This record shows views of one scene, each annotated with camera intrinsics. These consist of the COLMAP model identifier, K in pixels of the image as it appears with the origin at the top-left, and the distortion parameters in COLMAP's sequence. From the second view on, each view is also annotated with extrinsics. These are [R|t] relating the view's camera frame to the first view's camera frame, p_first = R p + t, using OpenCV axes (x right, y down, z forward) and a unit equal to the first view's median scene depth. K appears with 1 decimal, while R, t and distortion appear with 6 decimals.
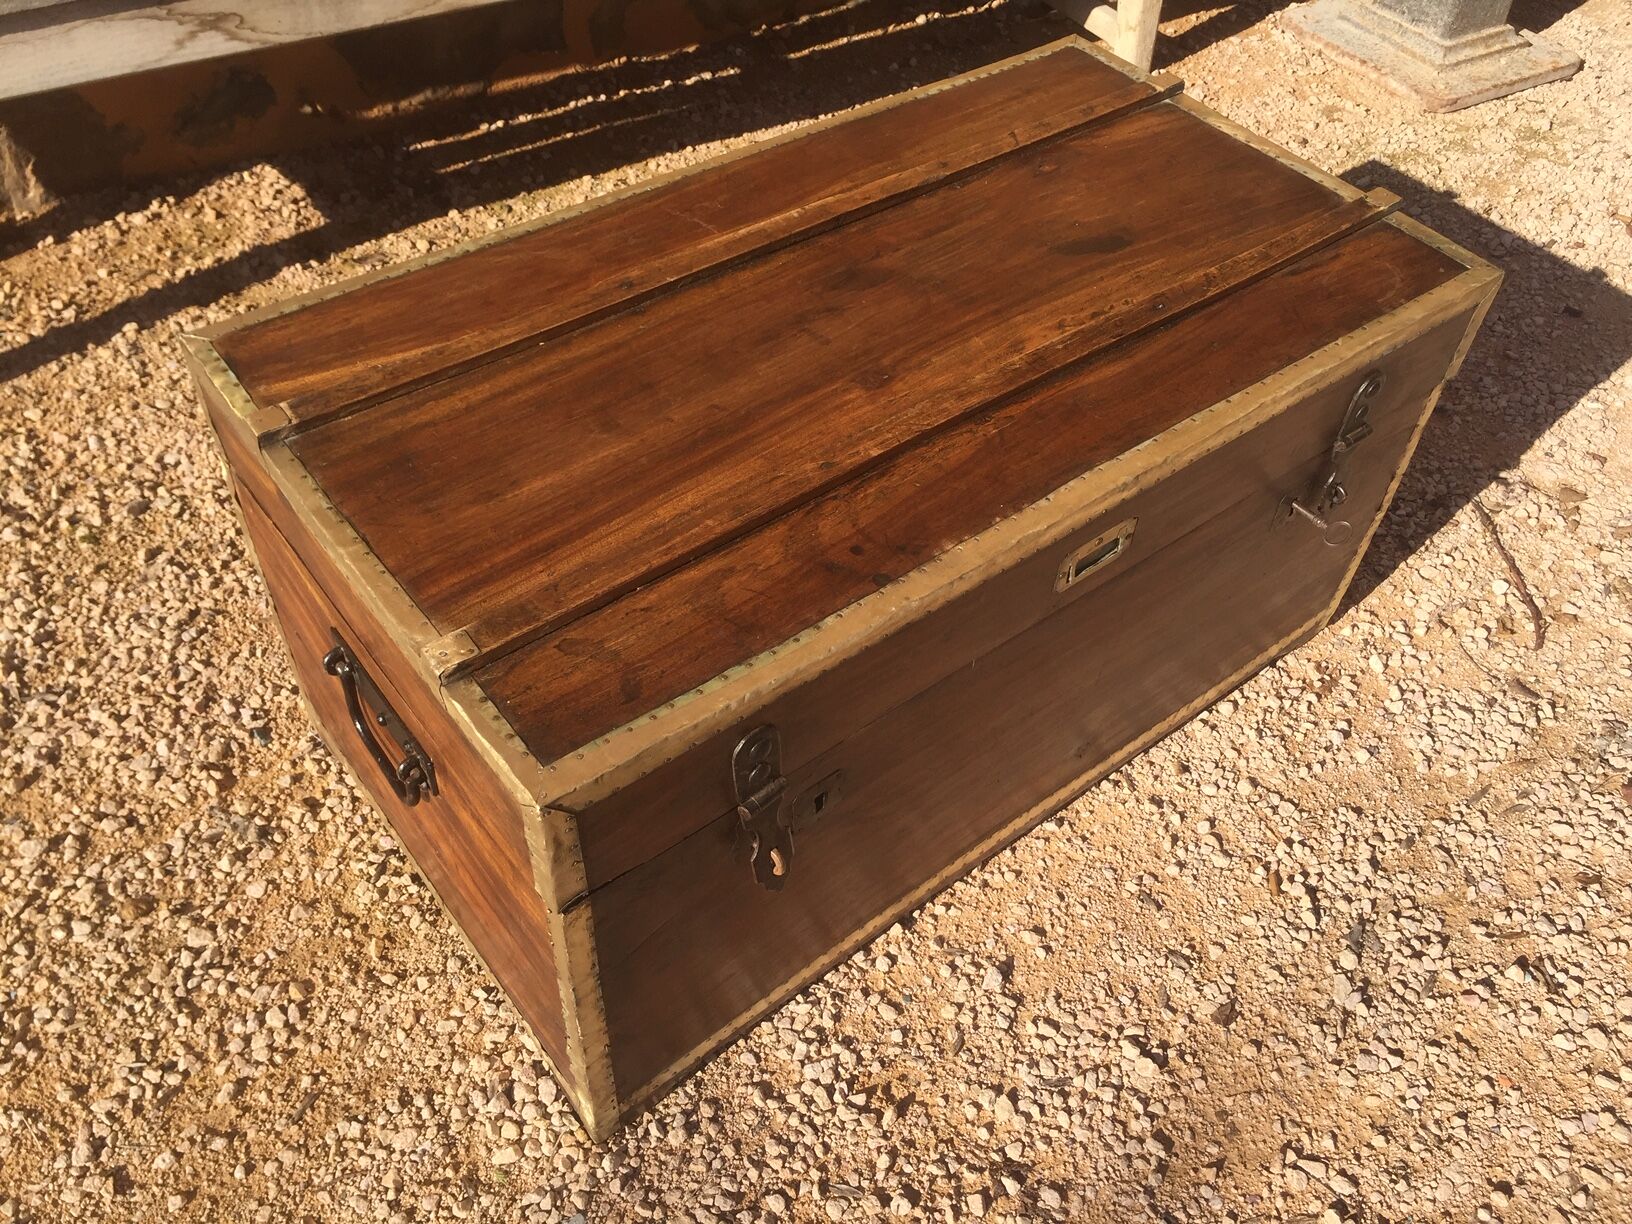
lens RADIAL K [[1407.6, 0, 810.1], [0, 1407.6, 564.0], [0, 0, 1]] dist [0.073534, -0.106171]
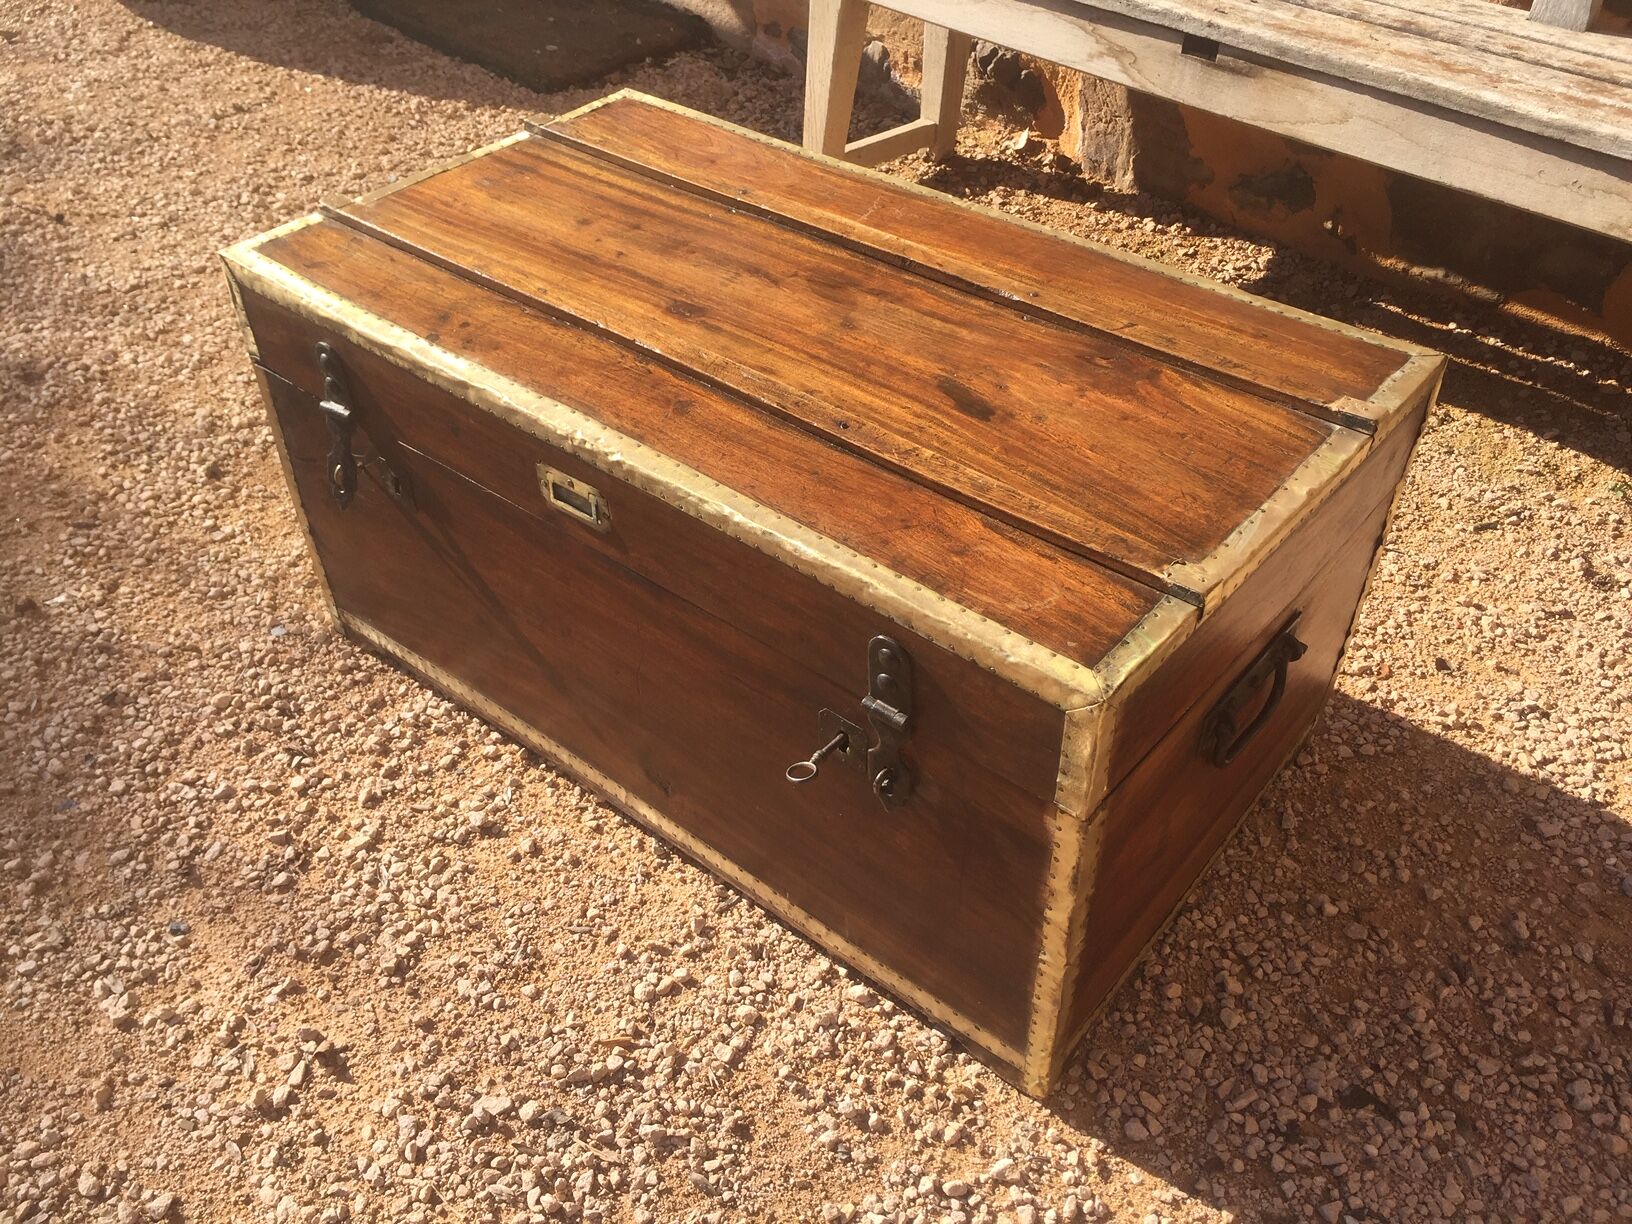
lens RADIAL K [[1407.6, 0, 830.8], [0, 1407.6, 567.0], [0, 0, 1]] dist [0.073534, -0.106171]
pose [[0.228099, 0.576291, -0.784767, 0.938194], [-0.683099, 0.669070, 0.292782, -0.351841], [0.693792, 0.469290, 0.546278, 0.478948]]
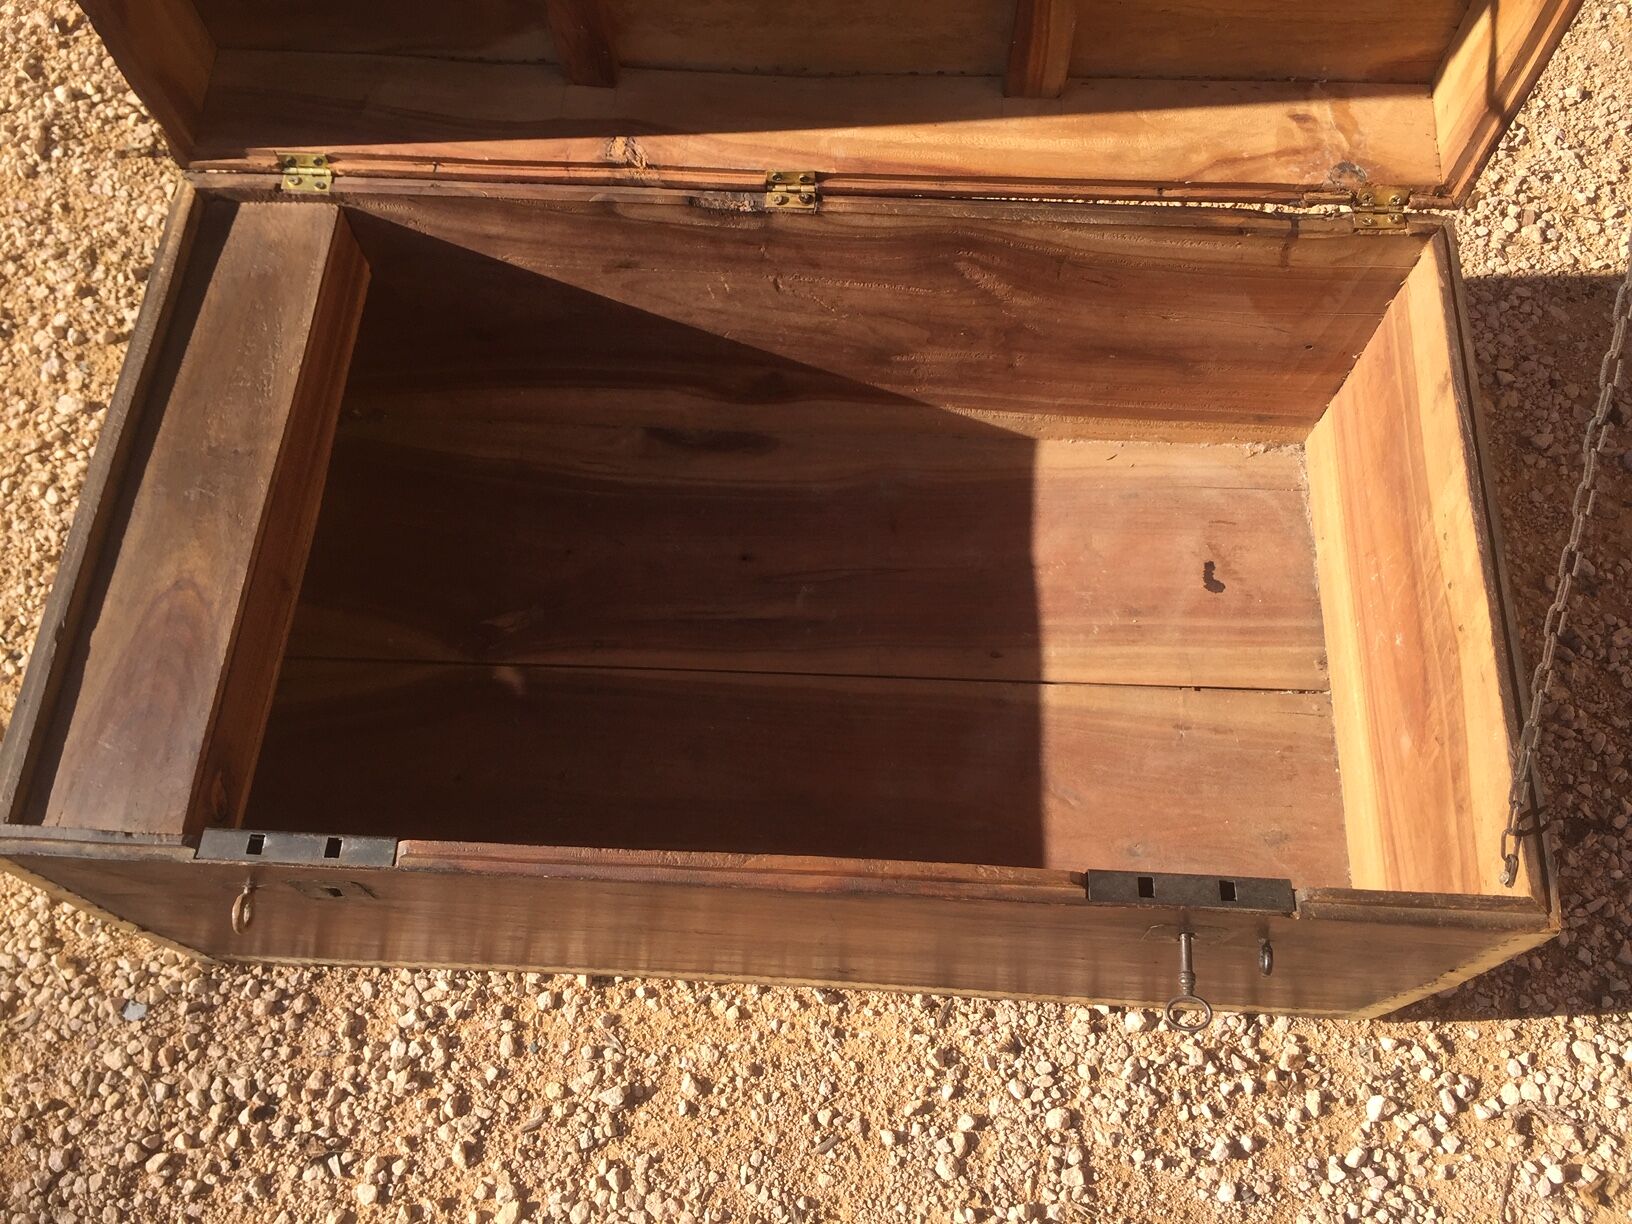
lens RADIAL K [[1407.6, 0, 815.1], [0, 1407.6, 598.9], [0, 0, 1]] dist [0.073534, -0.106171]
pose [[0.748774, 0.569818, -0.338594, 0.343097], [-0.432403, 0.807094, 0.402030, -0.371148], [0.502360, -0.154620, 0.850721, 0.340552]]
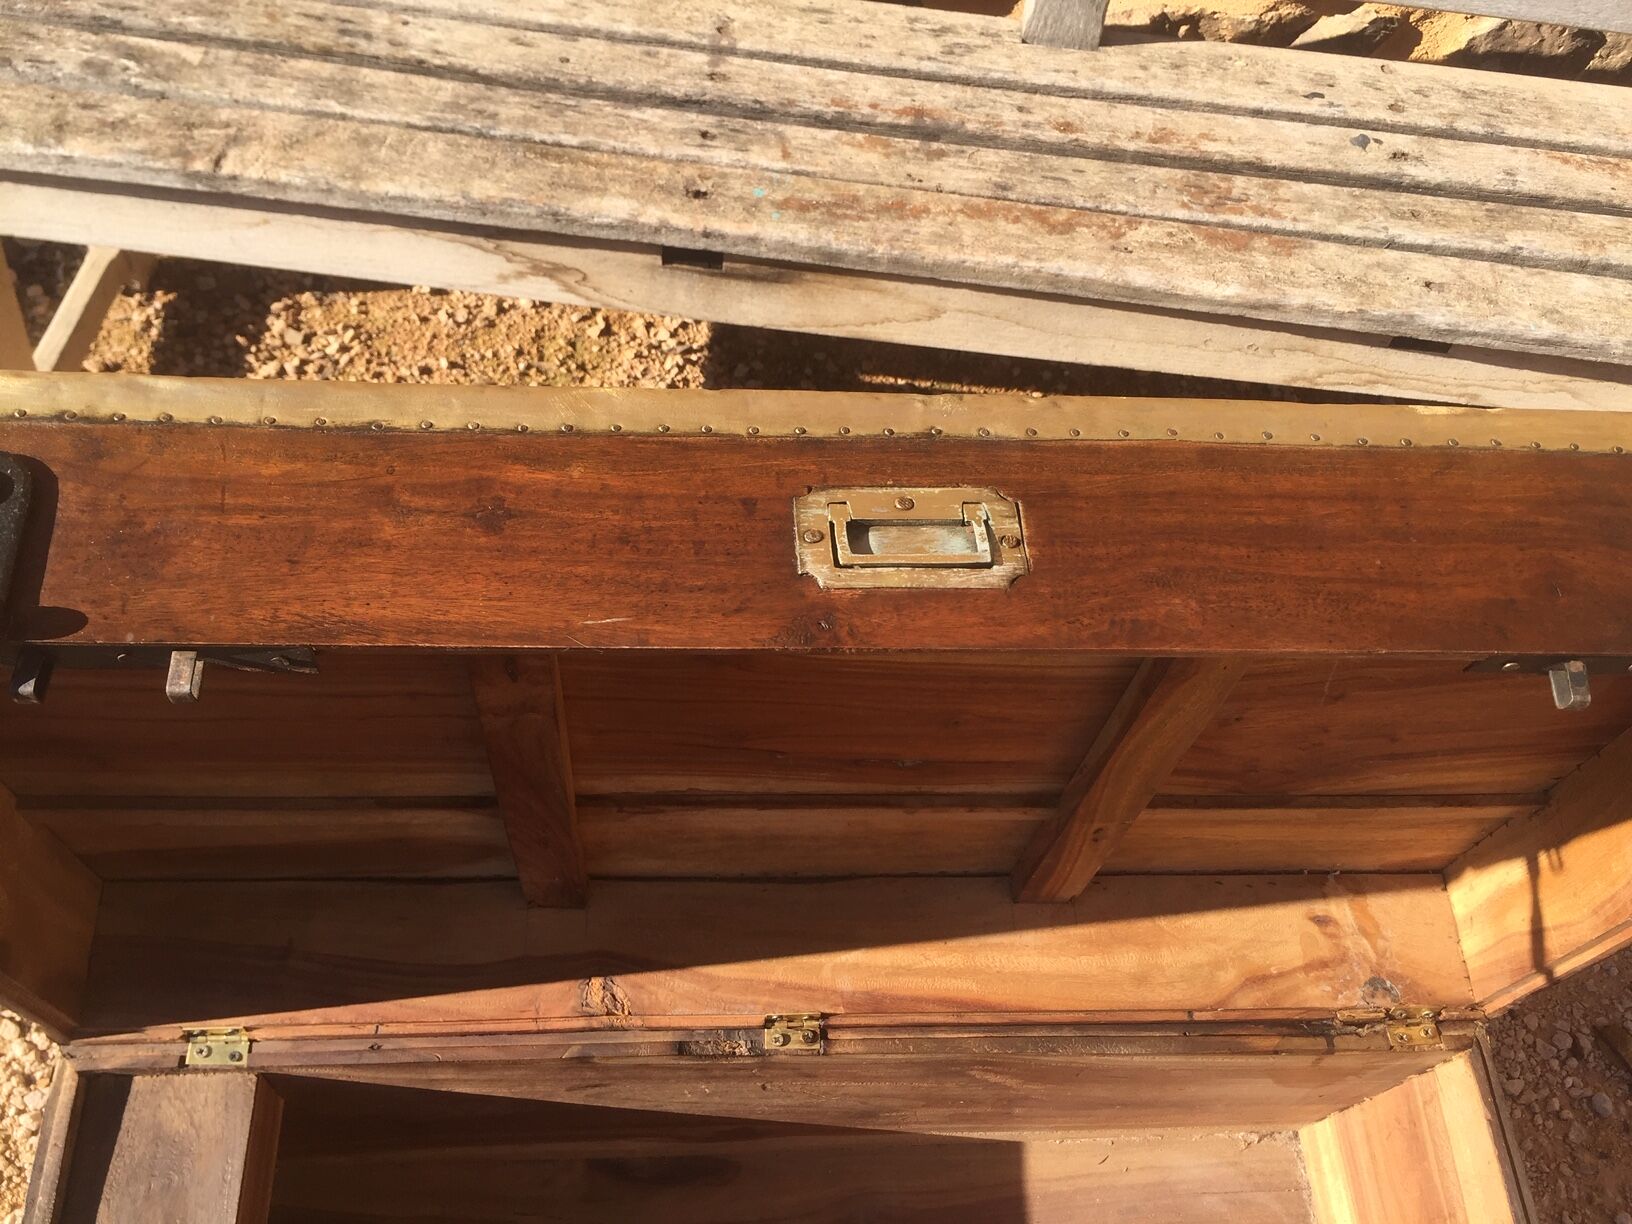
lens RADIAL K [[1407.6, 0, 827.9], [0, 1407.6, 596.1], [0, 0, 1]] dist [0.073534, -0.106171]
pose [[0.819799, 0.501978, -0.275587, 0.014353], [-0.448109, 0.861973, 0.237067, -0.607705], [0.356551, -0.070855, 0.931585, 0.411203]]
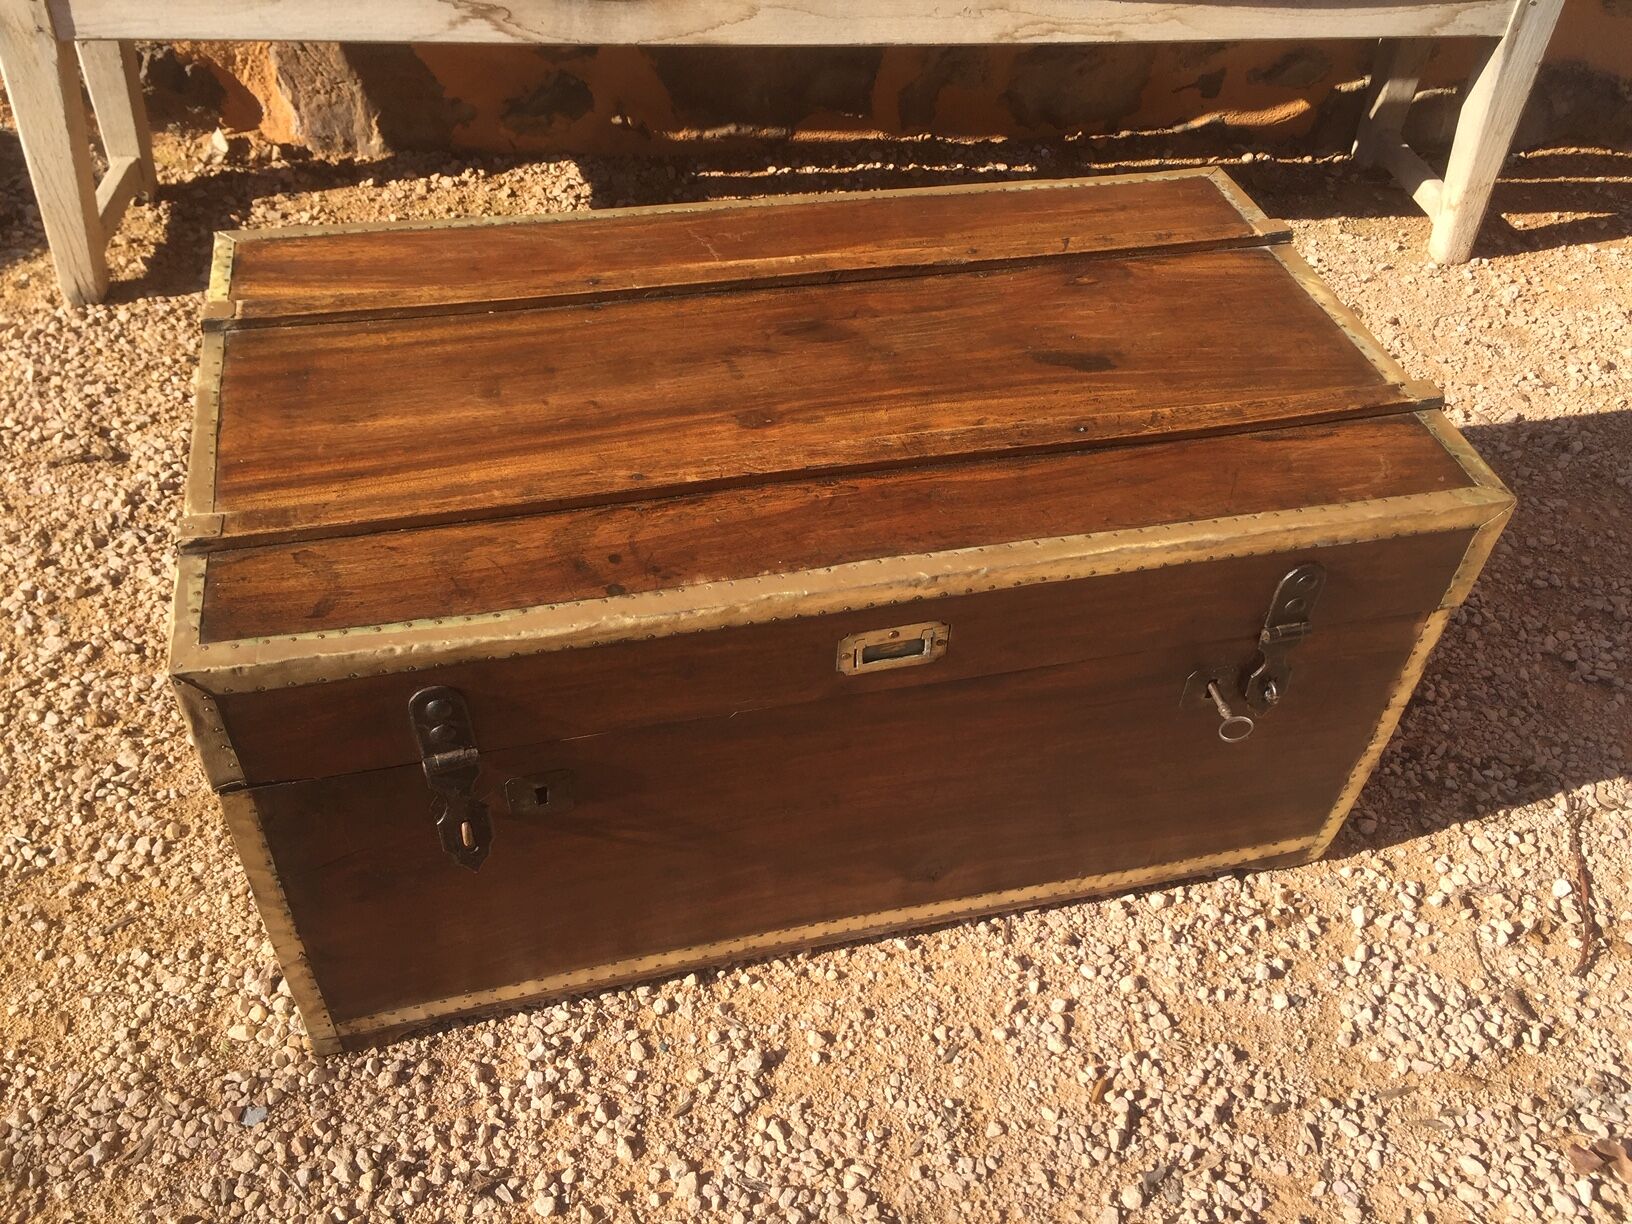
lens RADIAL K [[1407.6, 0, 813.6], [0, 1407.6, 577.8], [0, 0, 1]] dist [0.073534, -0.106171]
pose [[0.914287, 0.280585, -0.292149, 0.349551], [-0.298216, 0.954352, -0.016698, -0.016946], [0.274128, 0.102390, 0.956227, 0.056360]]
